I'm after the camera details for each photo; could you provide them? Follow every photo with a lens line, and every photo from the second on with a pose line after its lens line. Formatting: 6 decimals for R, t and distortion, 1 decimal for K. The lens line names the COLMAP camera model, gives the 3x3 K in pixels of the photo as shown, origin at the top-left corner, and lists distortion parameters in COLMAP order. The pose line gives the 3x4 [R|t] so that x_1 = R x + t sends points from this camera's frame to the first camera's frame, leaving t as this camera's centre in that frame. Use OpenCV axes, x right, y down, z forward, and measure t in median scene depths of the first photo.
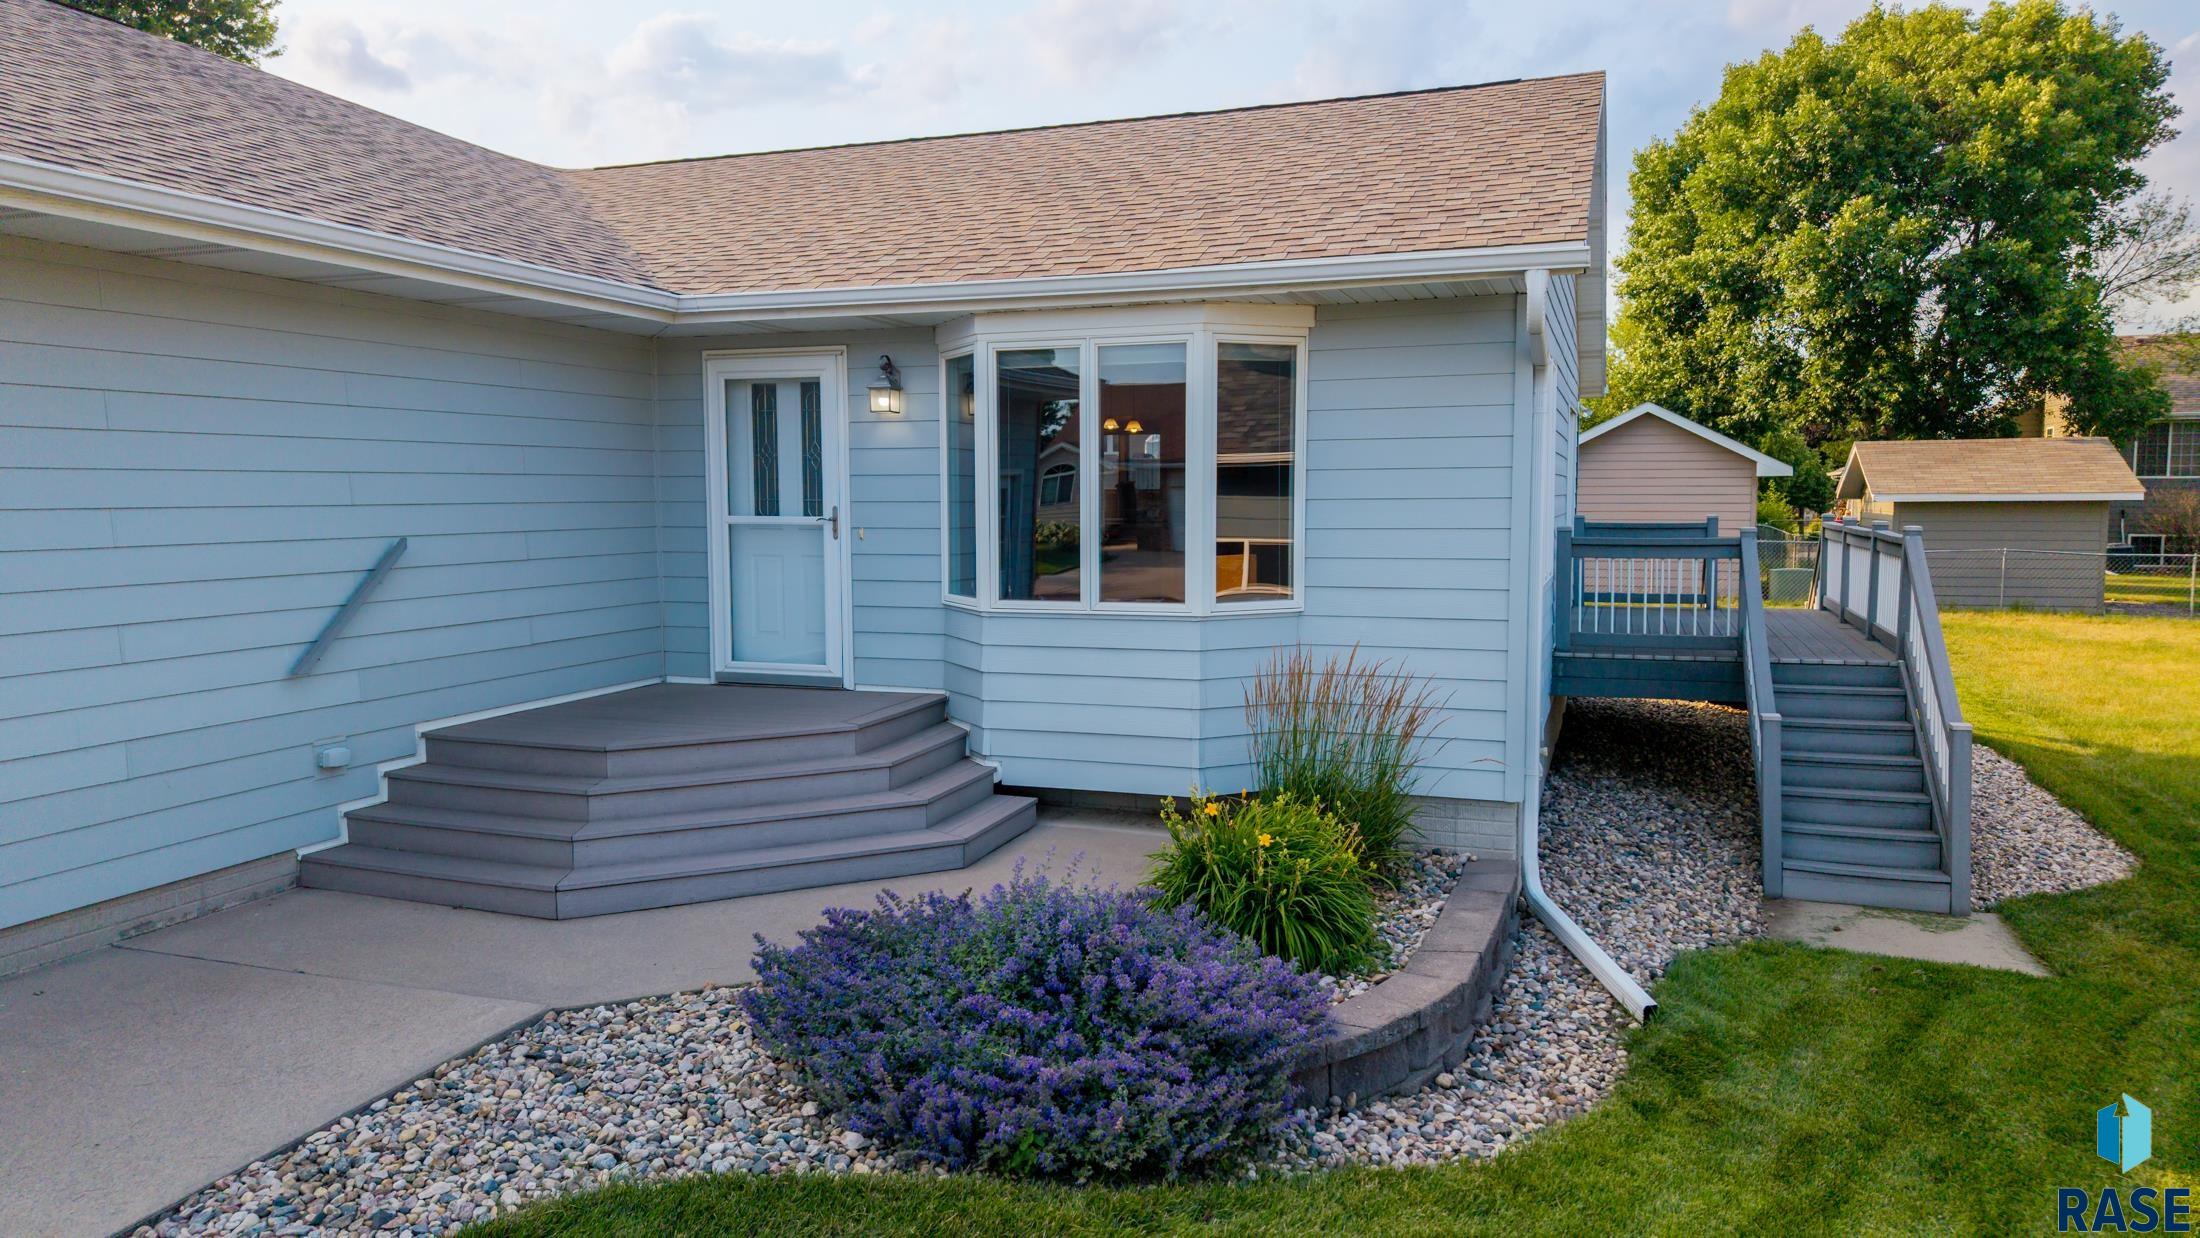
lens RADIAL K [[1475.0, 0, 1076.9], [0, 1475.0, 596.0], [0, 0, 1]] dist [0.004936, -0.003304]
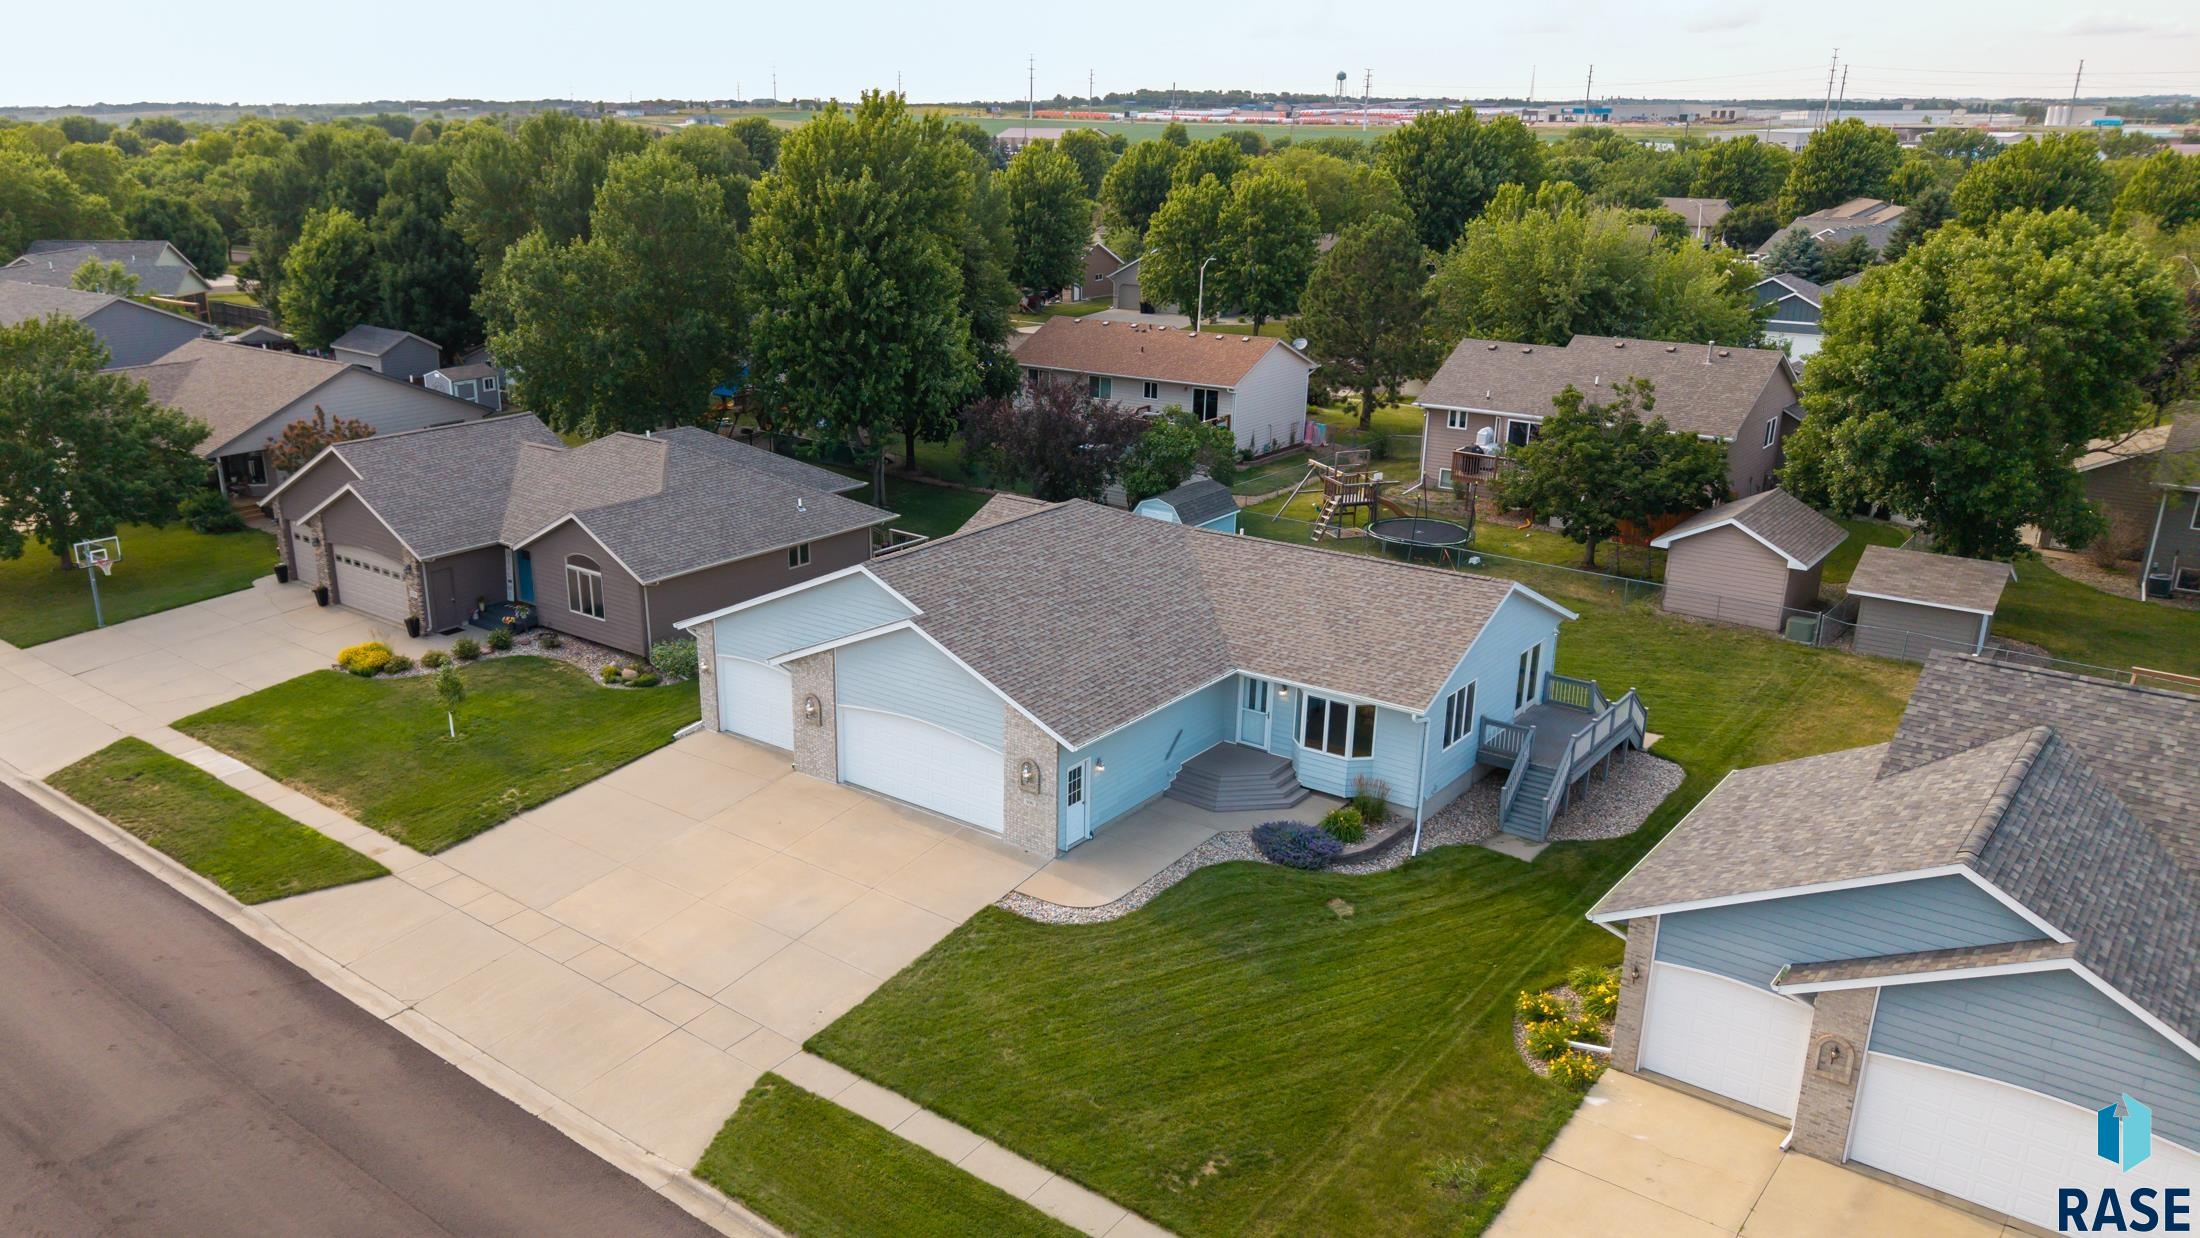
lens RADIAL K [[1628.1, 0, 986.5], [0, 1628.1, 564.6], [0, 0, 1]] dist [0.049502, -0.005782]
pose [[0.947396, 0.088787, -0.307504, 0.482850], [-0.026409, 0.979162, 0.201355, -1.434953], [0.318974, -0.182642, 0.929999, -3.628941]]
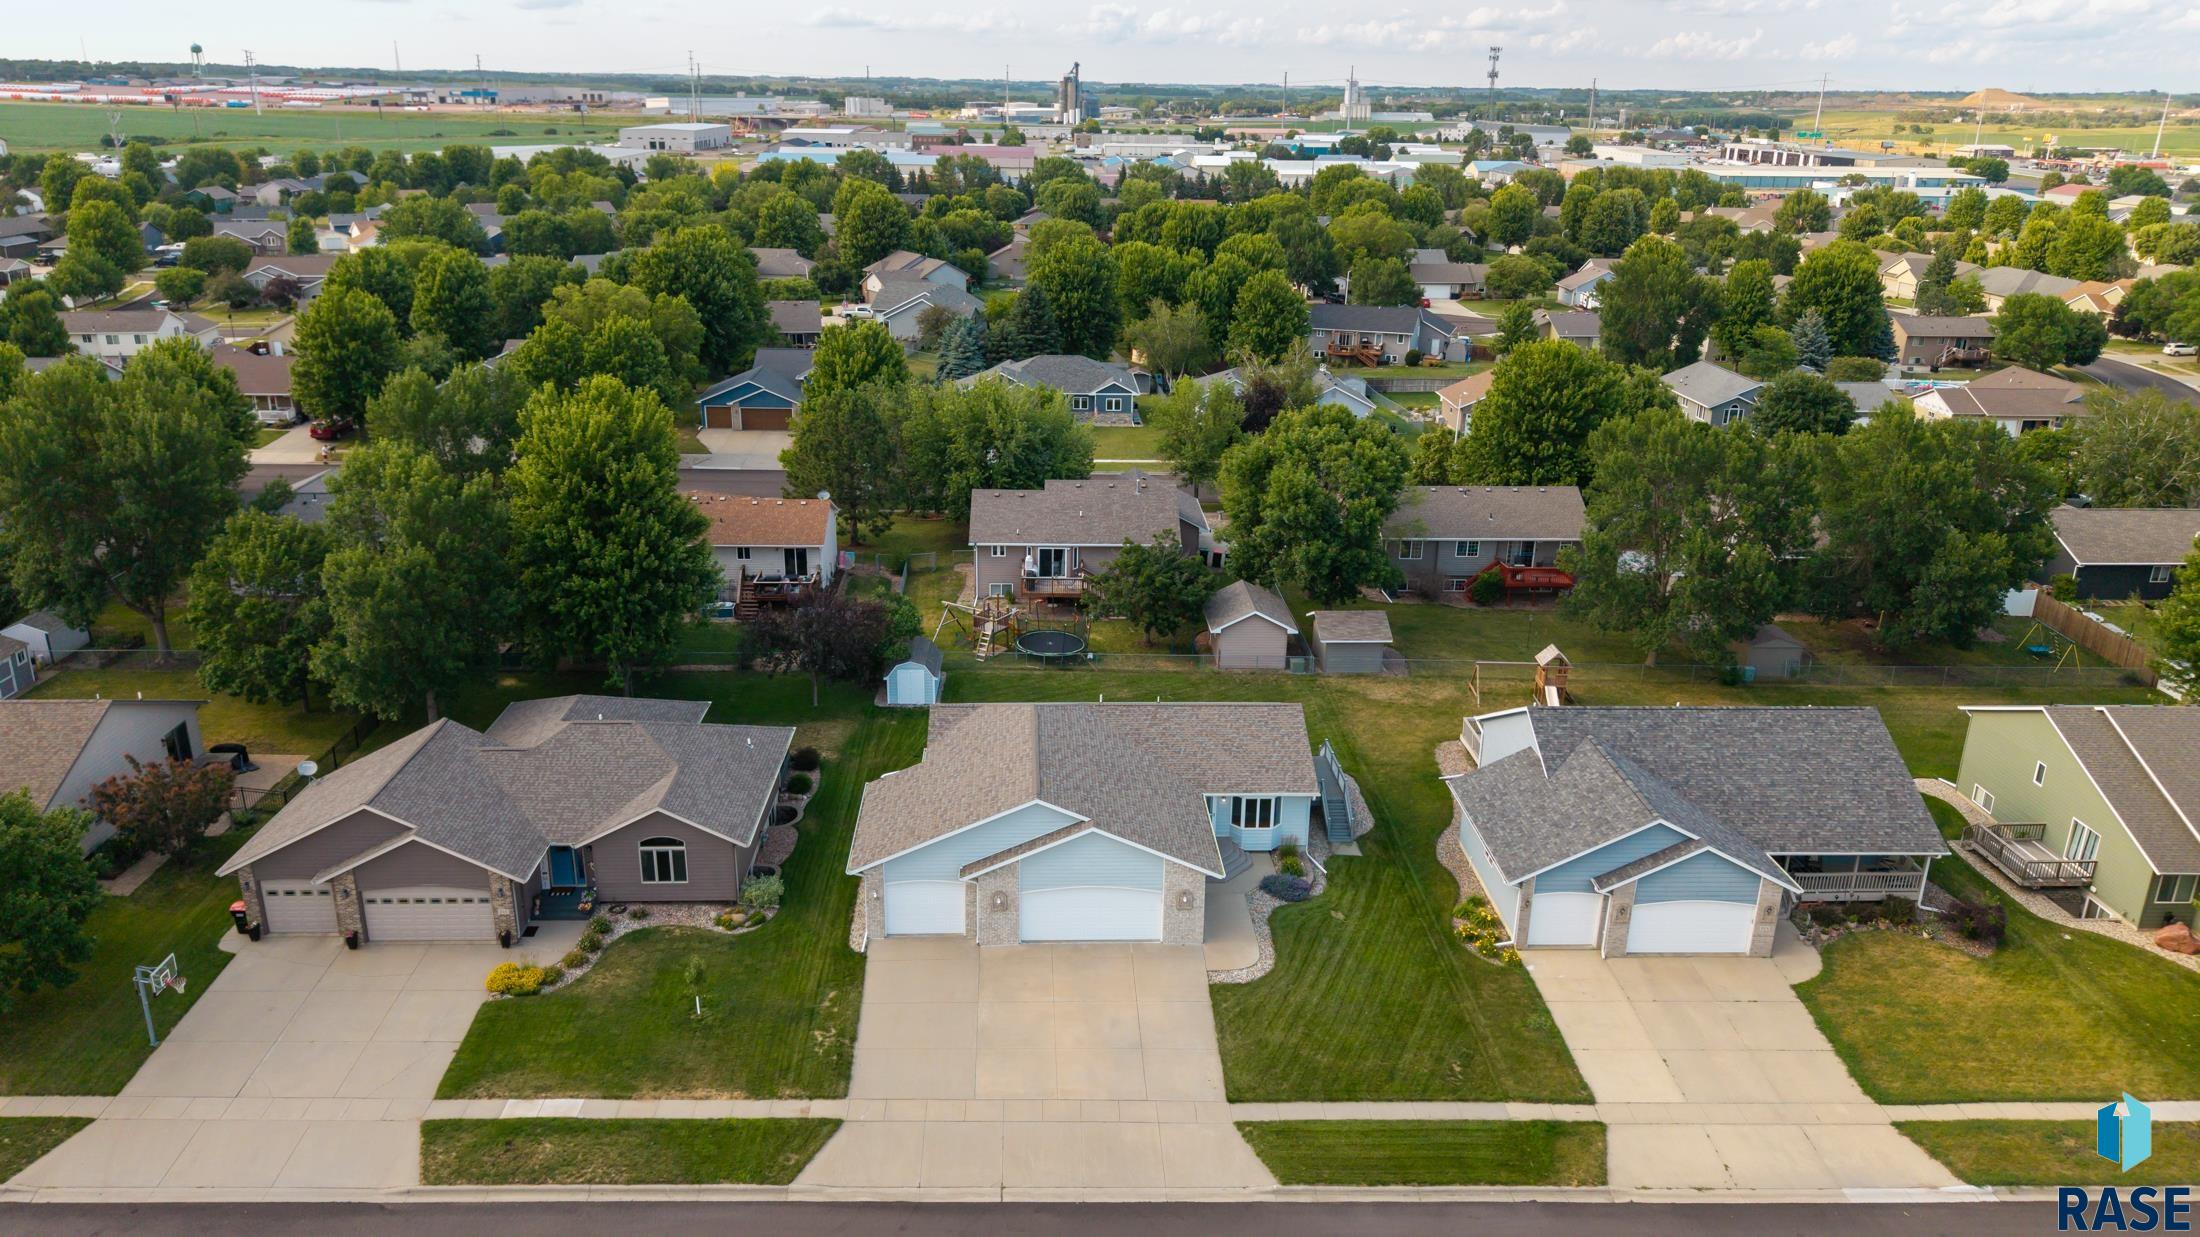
lens RADIAL K [[1530.0, 0, 1061.1], [0, 1530.0, 538.2], [0, 0, 1]] dist [0.041611, -0.001760]
pose [[0.928440, -0.091860, 0.359945, -3.428787], [0.013117, 0.976447, 0.215360, -2.989746], [-0.371250, -0.195227, 0.907777, -5.207265]]
